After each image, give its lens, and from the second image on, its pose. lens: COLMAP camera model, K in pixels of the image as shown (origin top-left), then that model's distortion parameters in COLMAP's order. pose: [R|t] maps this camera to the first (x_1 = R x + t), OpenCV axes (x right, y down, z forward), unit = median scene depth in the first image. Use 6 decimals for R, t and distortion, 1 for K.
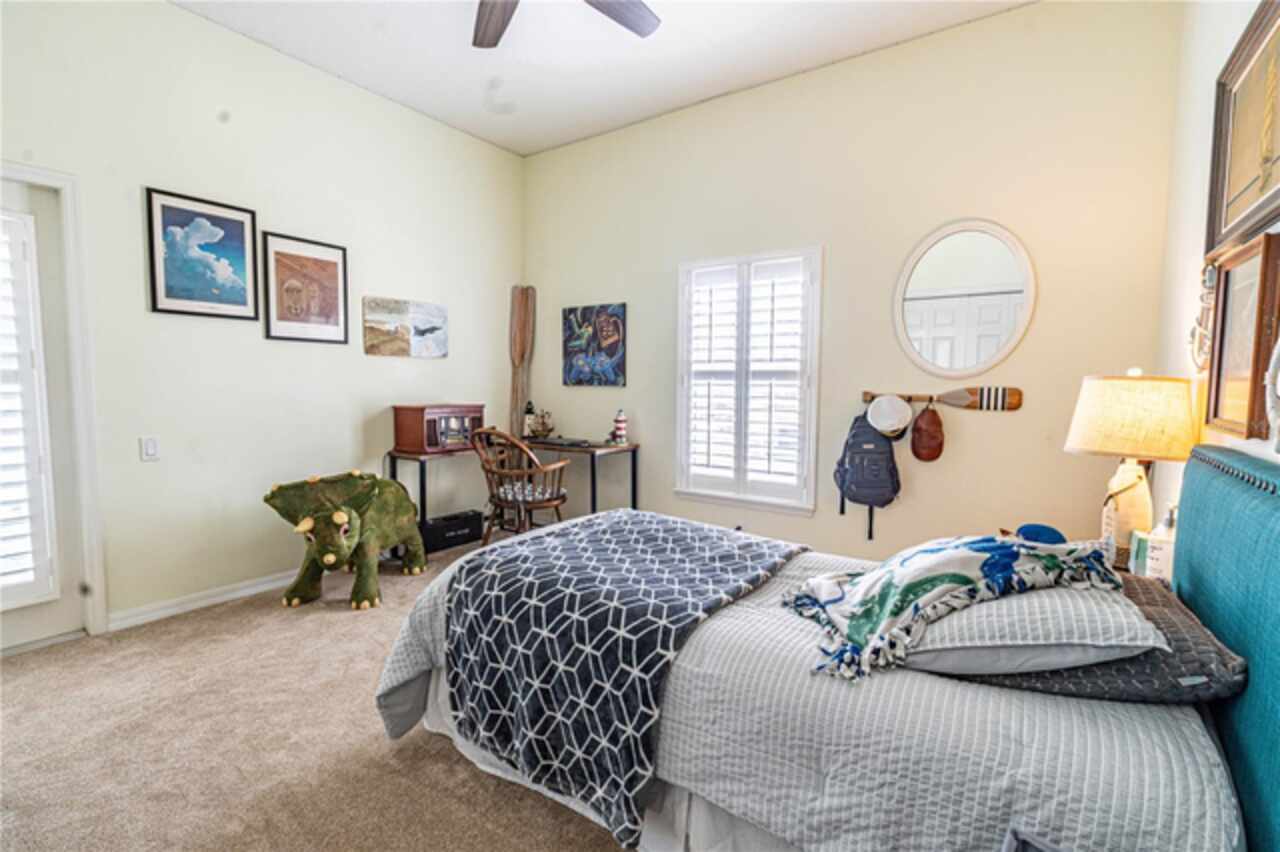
lens RADIAL K [[576.6, 0, 640.0], [0, 576.6, 426.0], [0, 0, 1]] dist [-0.001017, 0.000023]
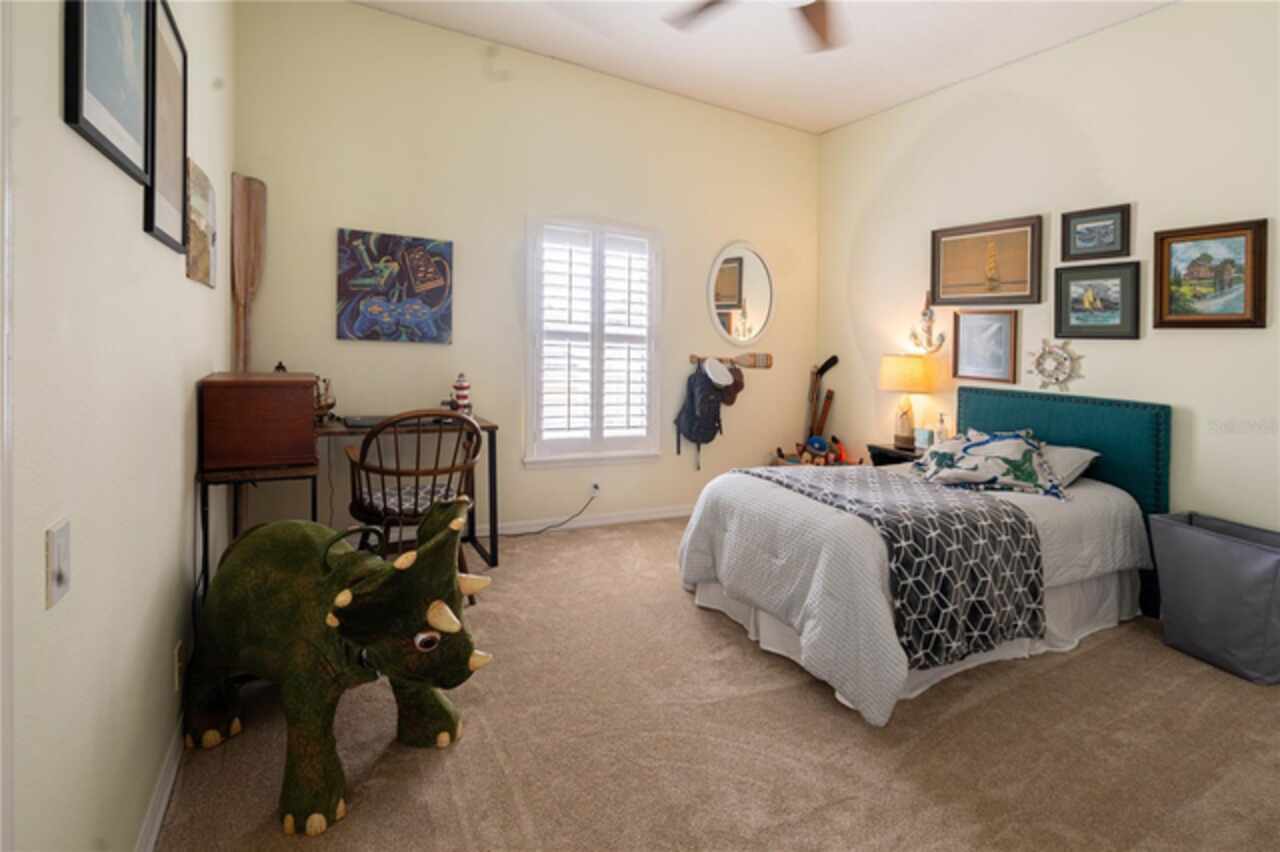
lens RADIAL K [[592.8, 0, 637.8], [0, 592.8, 358.1], [0, 0, 1]] dist [0.000491, 0.000082]
pose [[0.455076, -0.003012, 0.890448, -0.670388], [0.030274, 0.999469, -0.012092, -0.032100], [-0.889938, 0.032460, 0.454925, 0.402856]]
